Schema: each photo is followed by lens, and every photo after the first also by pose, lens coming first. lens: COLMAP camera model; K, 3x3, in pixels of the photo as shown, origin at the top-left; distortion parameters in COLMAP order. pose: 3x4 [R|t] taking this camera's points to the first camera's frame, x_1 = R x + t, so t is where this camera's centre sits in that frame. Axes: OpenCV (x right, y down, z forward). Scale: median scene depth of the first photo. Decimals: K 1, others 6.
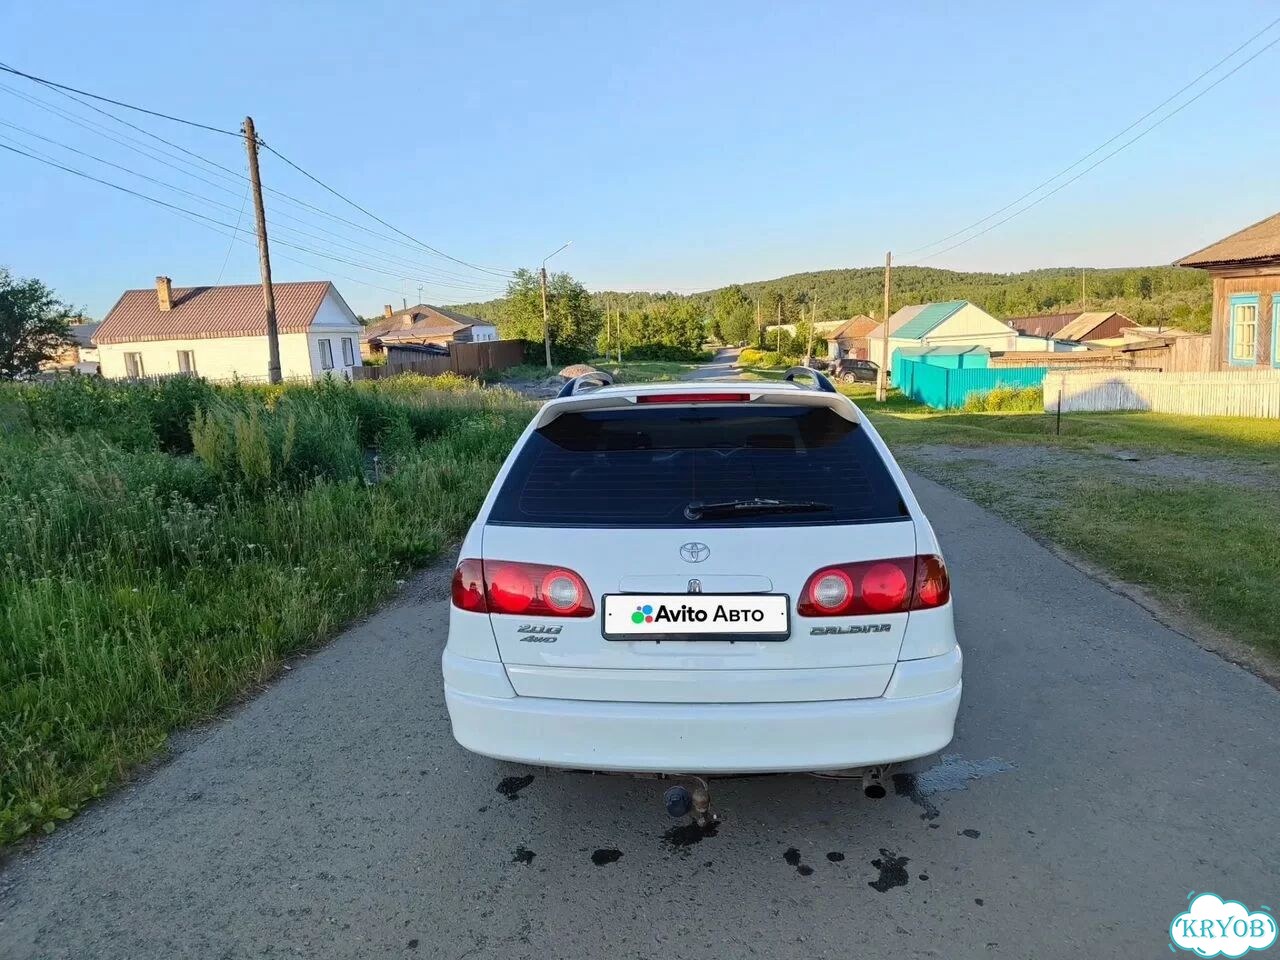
lens RADIAL K [[893.9, 0, 649.3], [0, 893.9, 486.6], [0, 0, 1]] dist [0.014672, -0.005962]
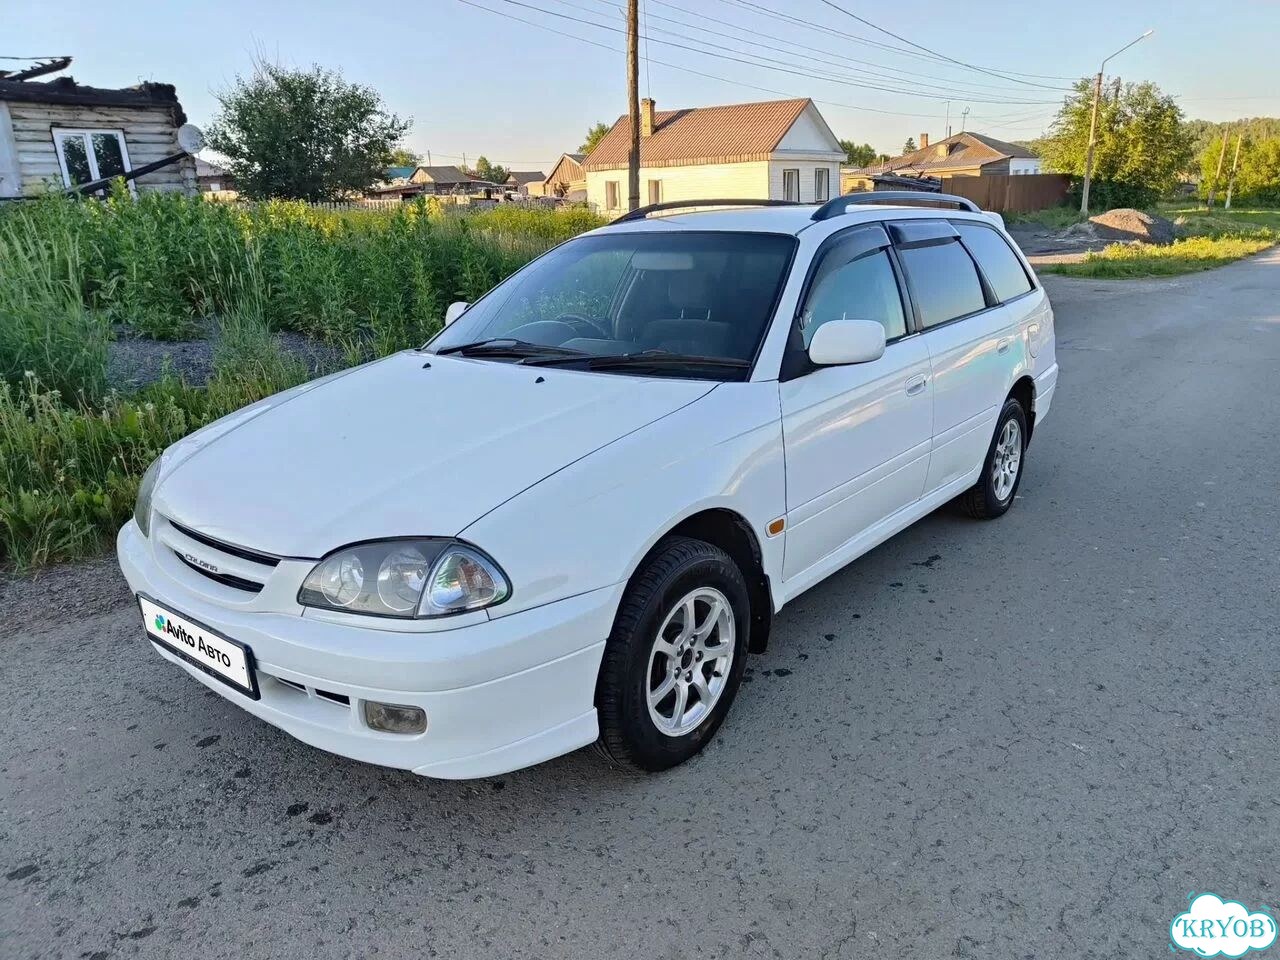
lens RADIAL K [[893.9, 0, 644.0], [0, 893.9, 482.1], [0, 0, 1]] dist [0.014672, -0.005962]
pose [[0.815769, 0.200800, -0.542403, 0.040944], [-0.109486, 0.974456, 0.196082, -0.018042], [0.567921, -0.100572, 0.816915, 0.139471]]
